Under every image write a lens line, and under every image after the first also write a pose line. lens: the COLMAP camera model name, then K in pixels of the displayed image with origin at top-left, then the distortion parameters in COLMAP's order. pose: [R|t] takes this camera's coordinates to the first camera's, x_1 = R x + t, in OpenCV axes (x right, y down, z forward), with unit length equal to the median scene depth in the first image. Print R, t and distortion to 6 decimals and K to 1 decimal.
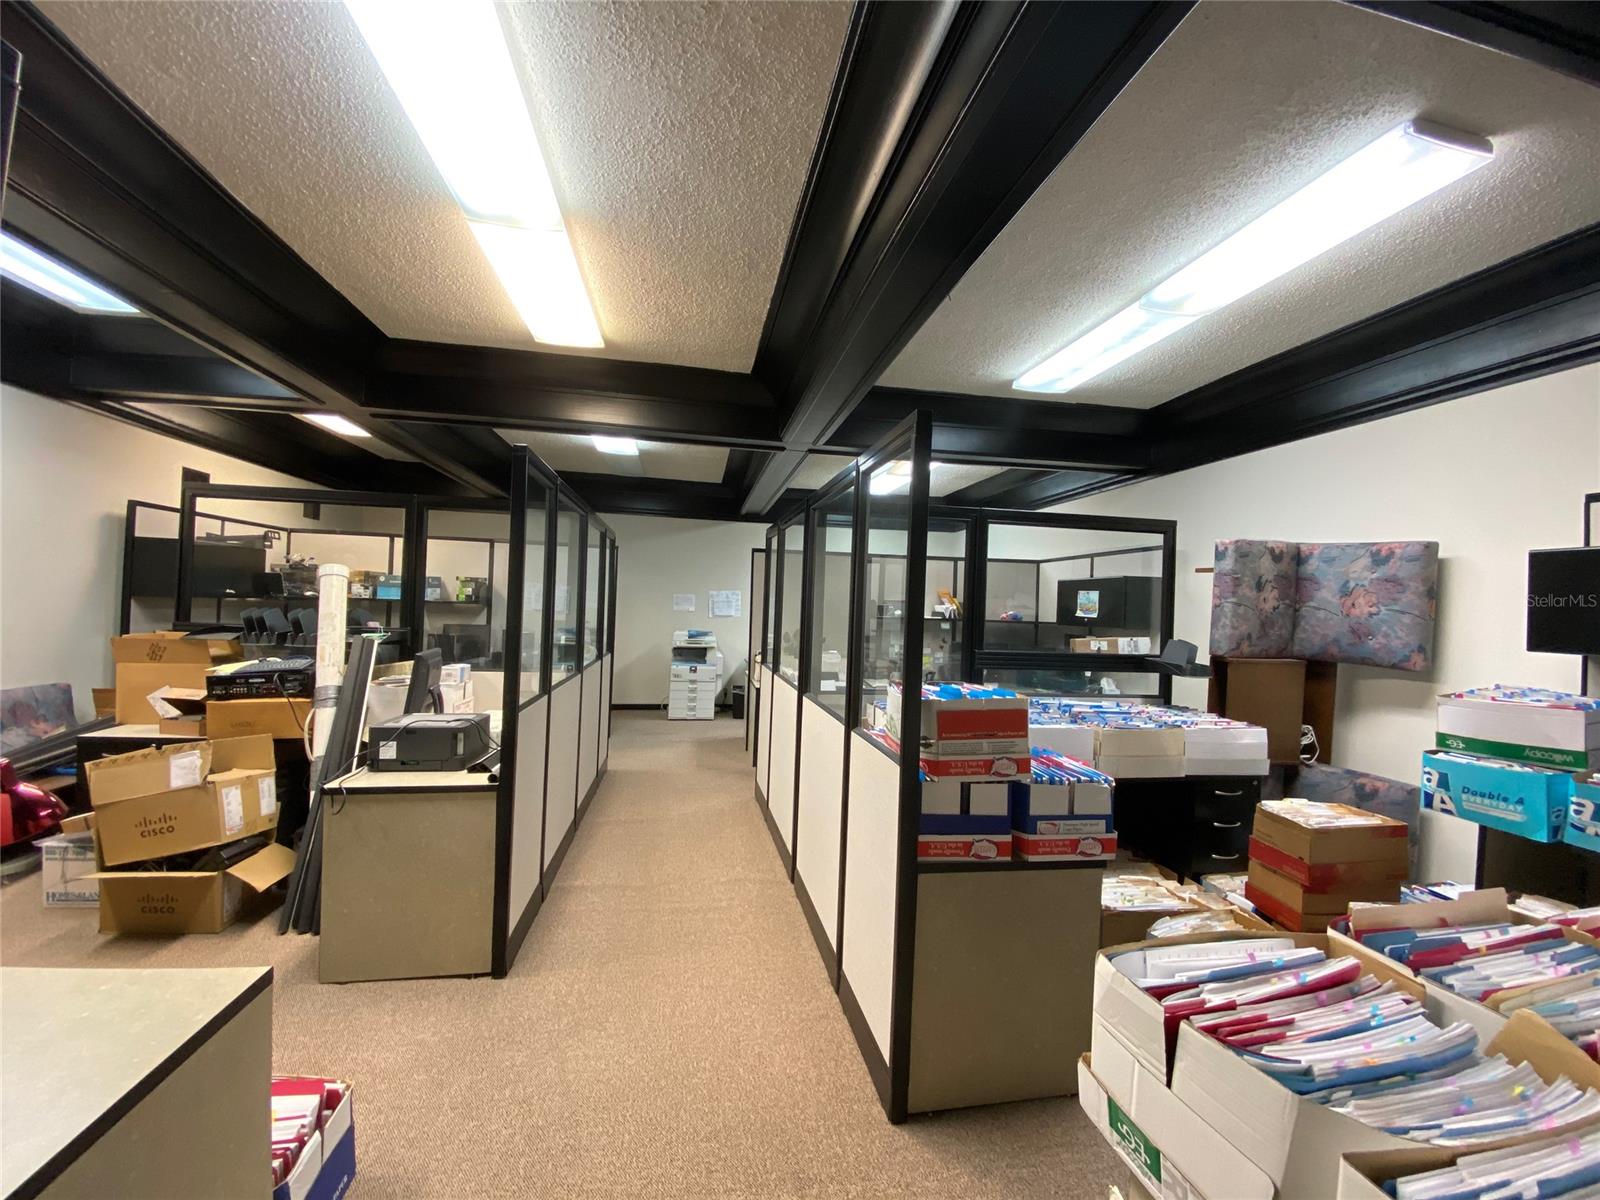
lens RADIAL K [[599.8, 0, 800.0], [0, 599.8, 600.0], [0, 0, 1]] dist [0.000522, 0.000078]
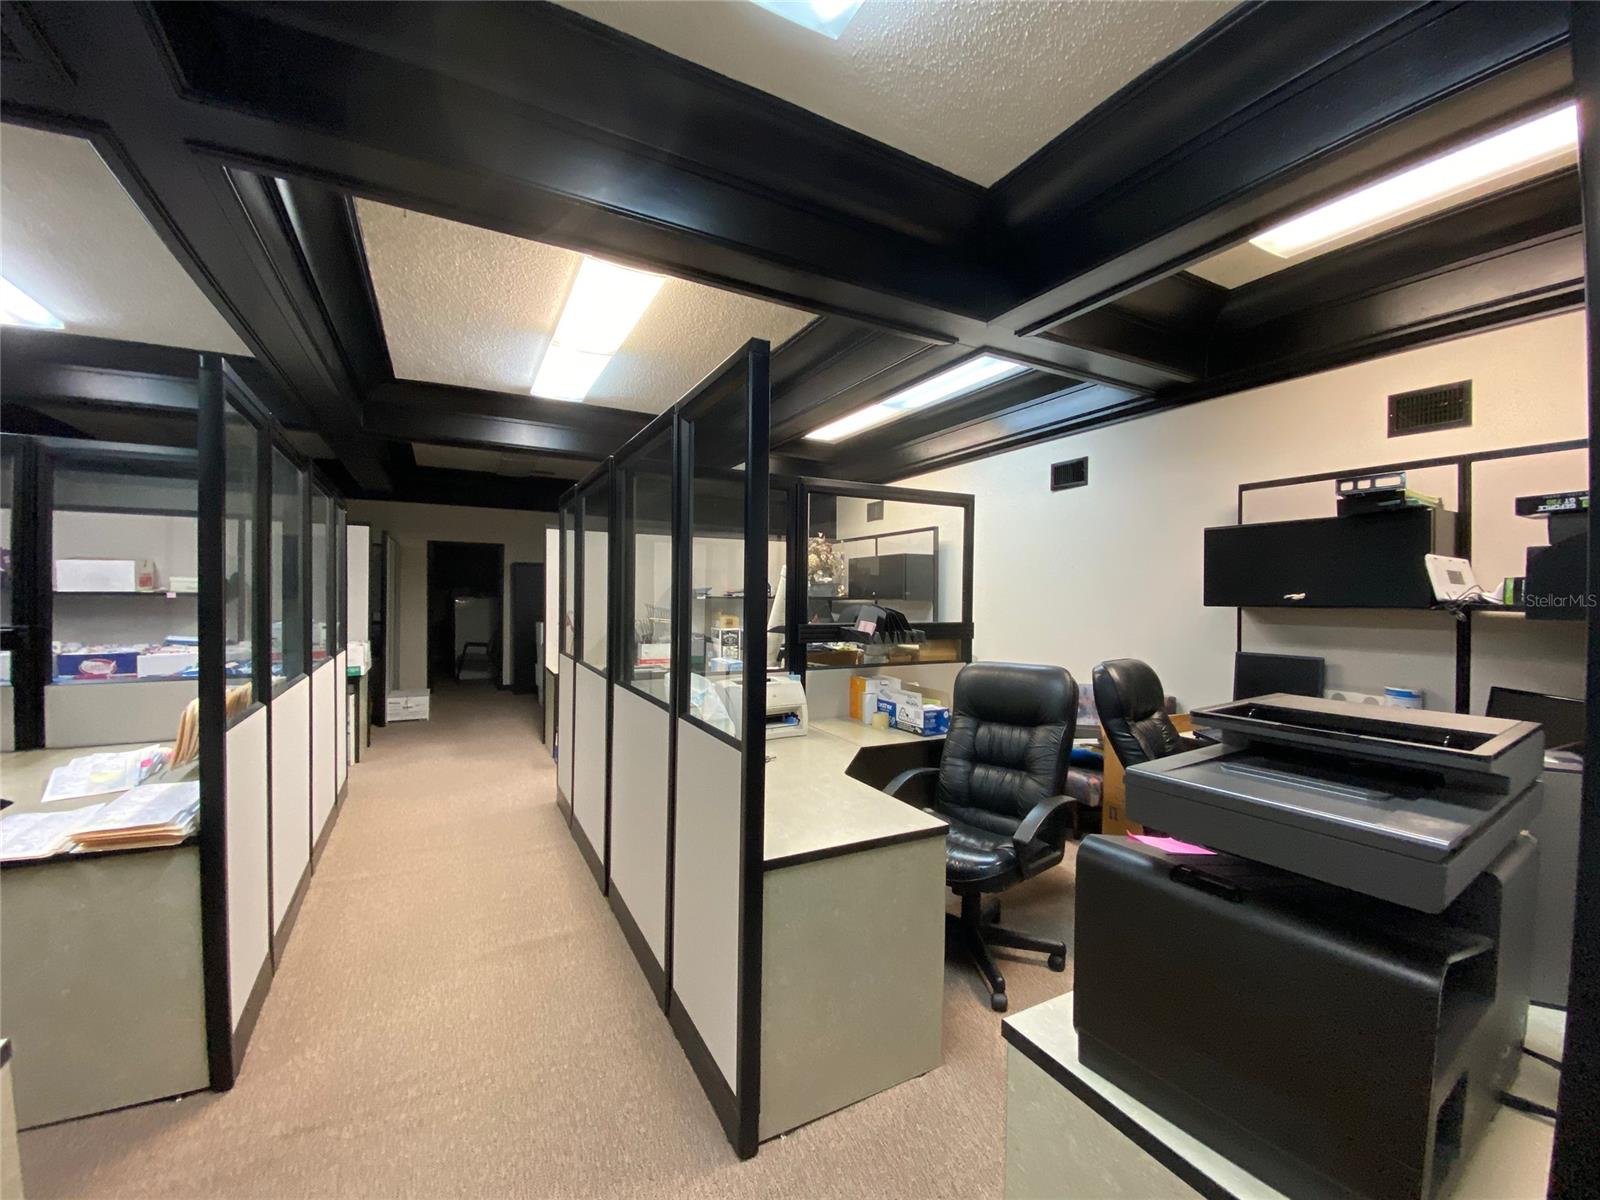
lens RADIAL K [[599.8, 0, 800.0], [0, 599.8, 600.0], [0, 0, 1]] dist [0.000522, 0.000078]
pose [[0.944585, -0.032102, 0.326694, -0.023069], [0.018485, 0.998829, 0.044701, -0.002016], [-0.327746, -0.036185, 0.944073, 0.107139]]
